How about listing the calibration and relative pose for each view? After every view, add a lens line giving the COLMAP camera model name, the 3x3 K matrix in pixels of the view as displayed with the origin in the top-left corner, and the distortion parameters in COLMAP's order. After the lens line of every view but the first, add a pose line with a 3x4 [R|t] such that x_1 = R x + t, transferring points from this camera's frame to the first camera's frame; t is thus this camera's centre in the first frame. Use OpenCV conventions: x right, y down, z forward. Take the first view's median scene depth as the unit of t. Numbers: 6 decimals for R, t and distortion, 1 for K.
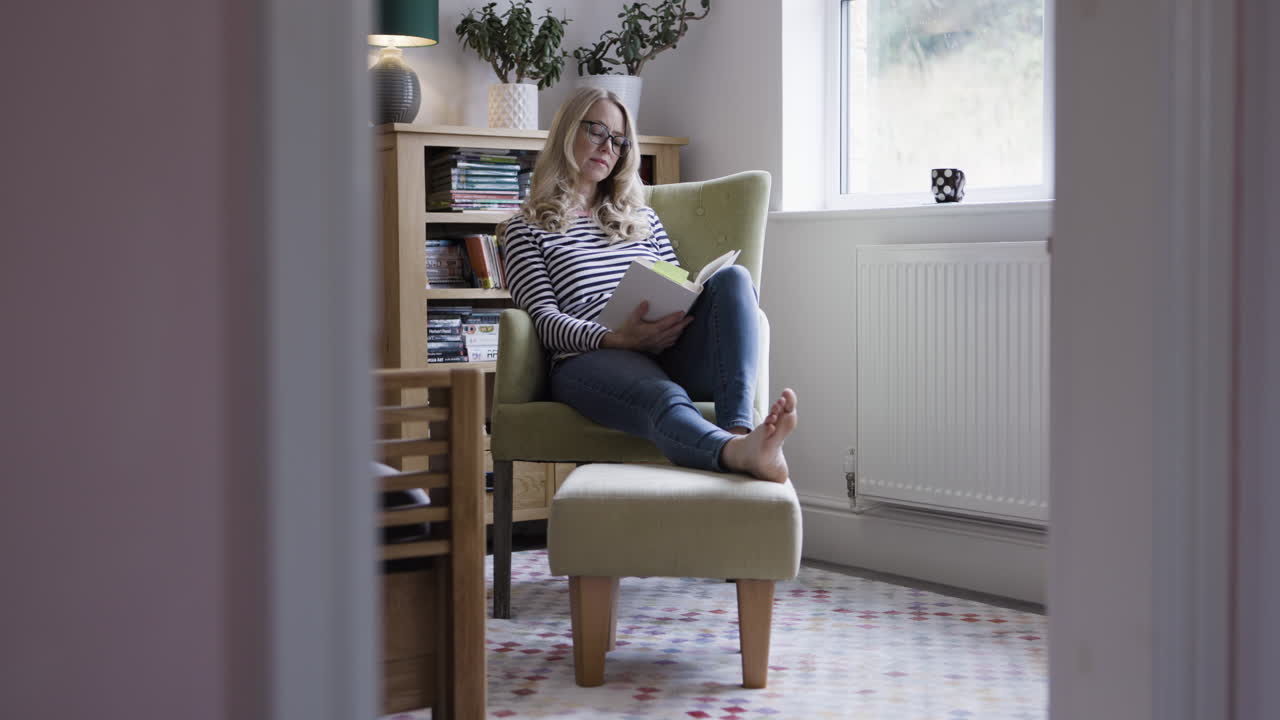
lens RADIAL K [[1787.7, 0, 640.0], [0, 1787.7, 360.0], [0, 0, 1]] dist [-0.021489, 0.040796]
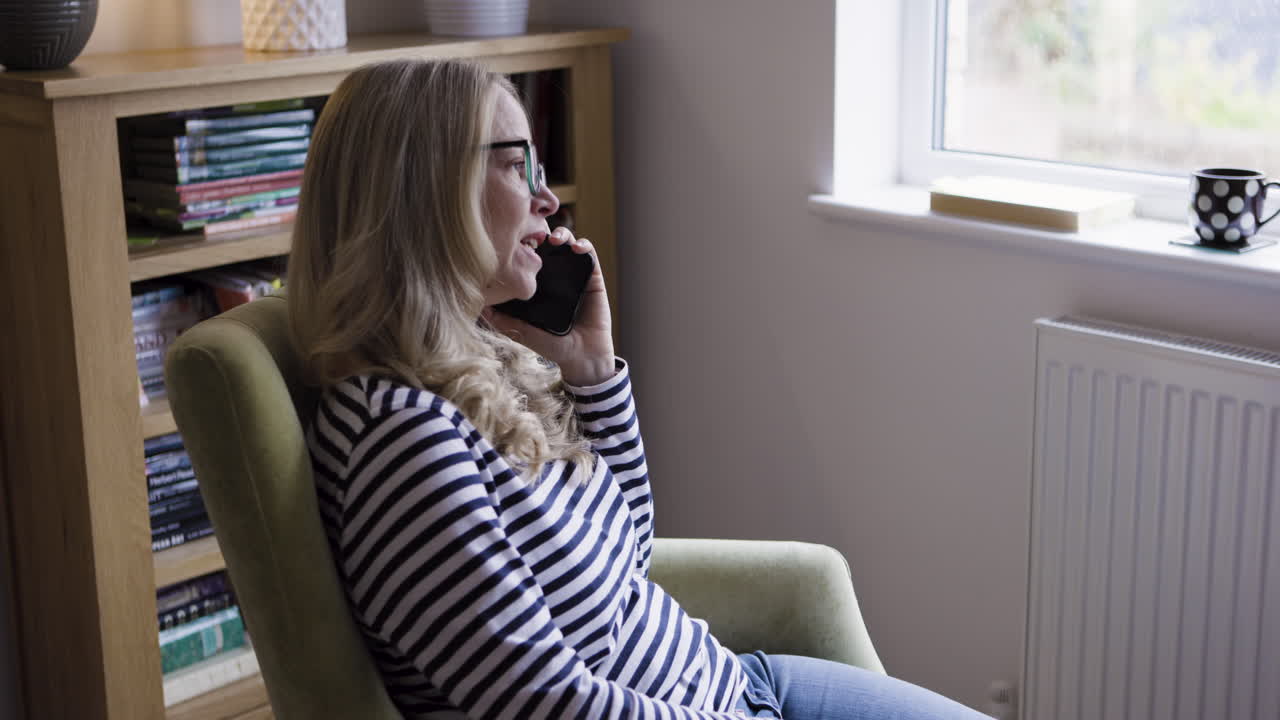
lens RADIAL K [[1787.7, 0, 640.0], [0, 1787.7, 360.0], [0, 0, 1]] dist [-0.021489, 0.040796]
pose [[0.985483, -0.045231, 0.163639, -0.063815], [0.010810, 0.978619, 0.205398, -0.146509], [-0.169431, -0.200648, 0.964901, 0.507349]]
